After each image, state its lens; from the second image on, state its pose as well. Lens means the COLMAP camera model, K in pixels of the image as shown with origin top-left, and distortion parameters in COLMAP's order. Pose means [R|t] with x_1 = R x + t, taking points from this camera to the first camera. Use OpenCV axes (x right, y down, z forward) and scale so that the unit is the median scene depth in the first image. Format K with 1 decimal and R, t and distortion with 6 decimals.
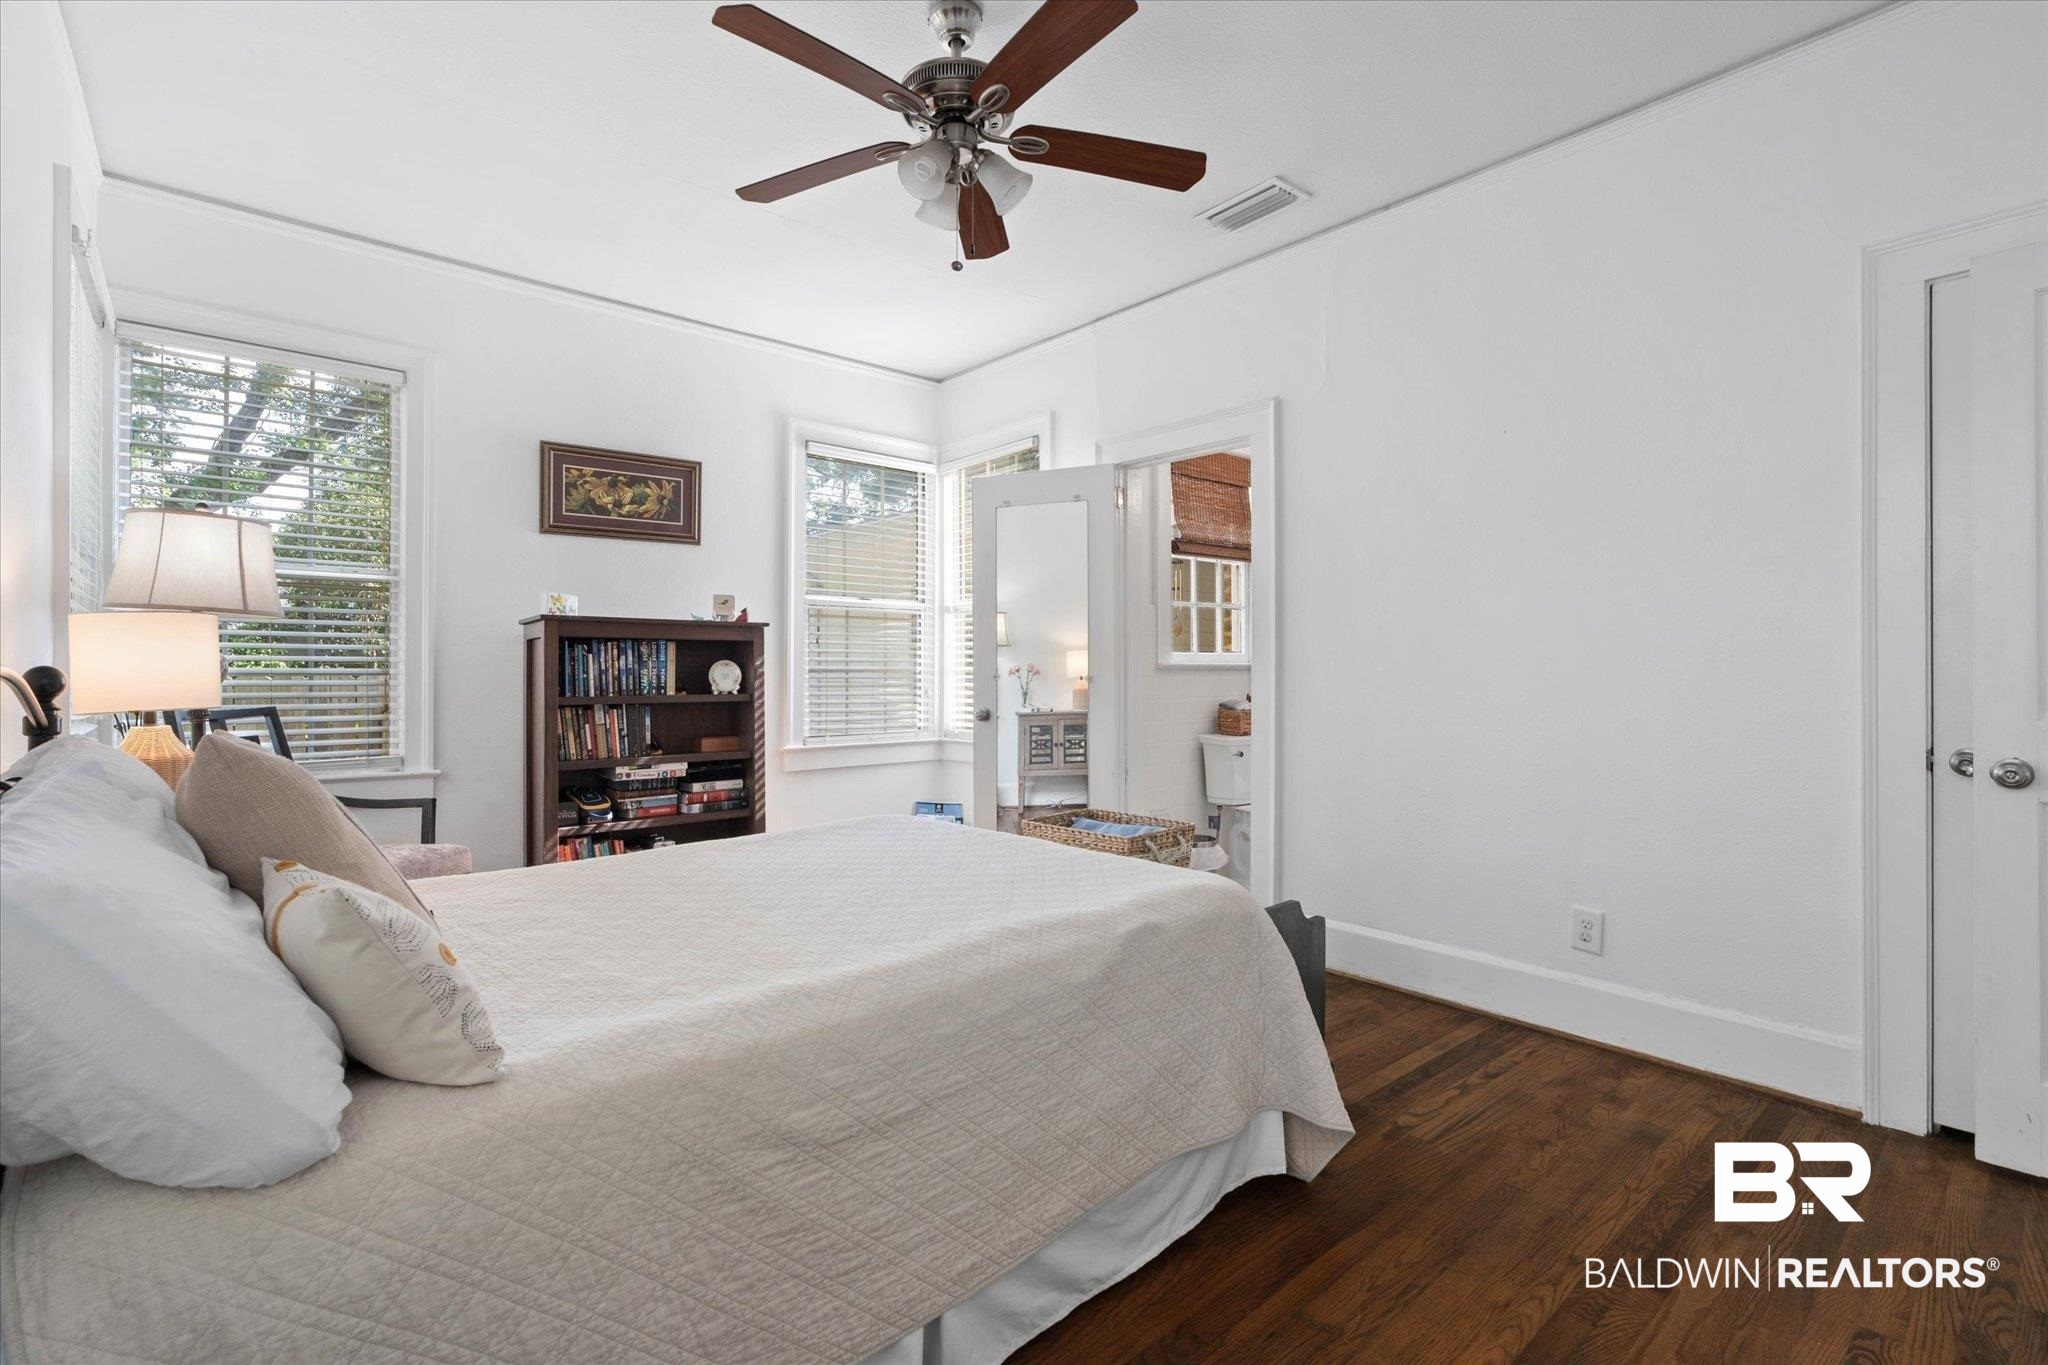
lens RADIAL K [[936.4, 0, 1024.5], [0, 936.4, 673.4], [0, 0, 1]] dist [-0.012161, 0.002476]
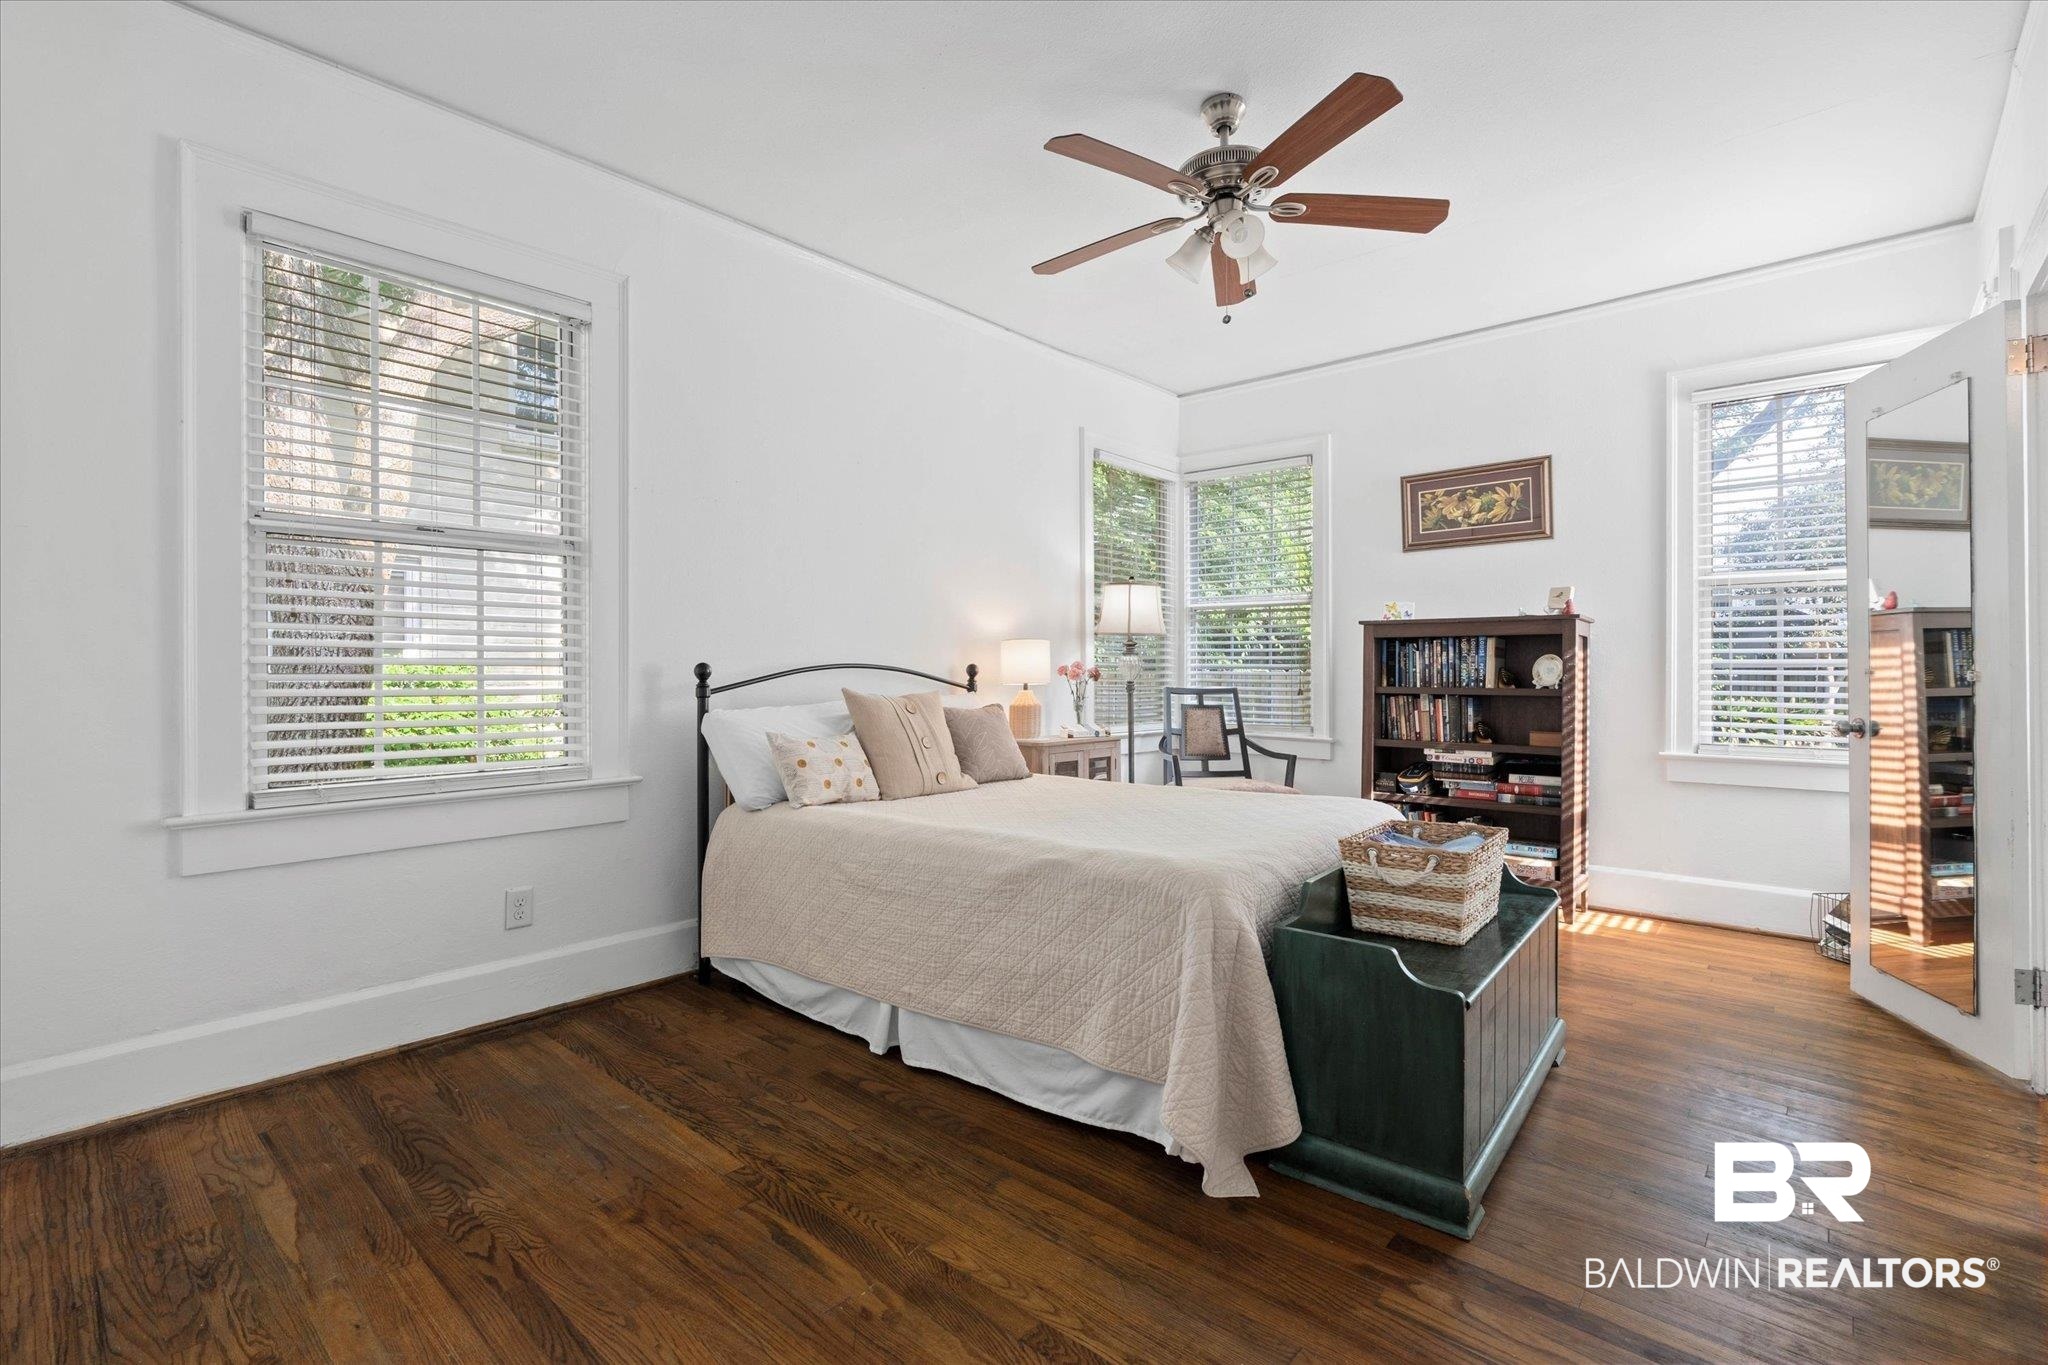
lens RADIAL K [[936.4, 0, 1023.4], [0, 936.4, 678.0], [0, 0, 1]] dist [-0.012161, 0.002476]
pose [[0.121929, 0.009589, -0.992493, 0.626538], [-0.000676, 0.999954, 0.009578, 0.002129], [0.992539, -0.000497, 0.121929, 0.353865]]
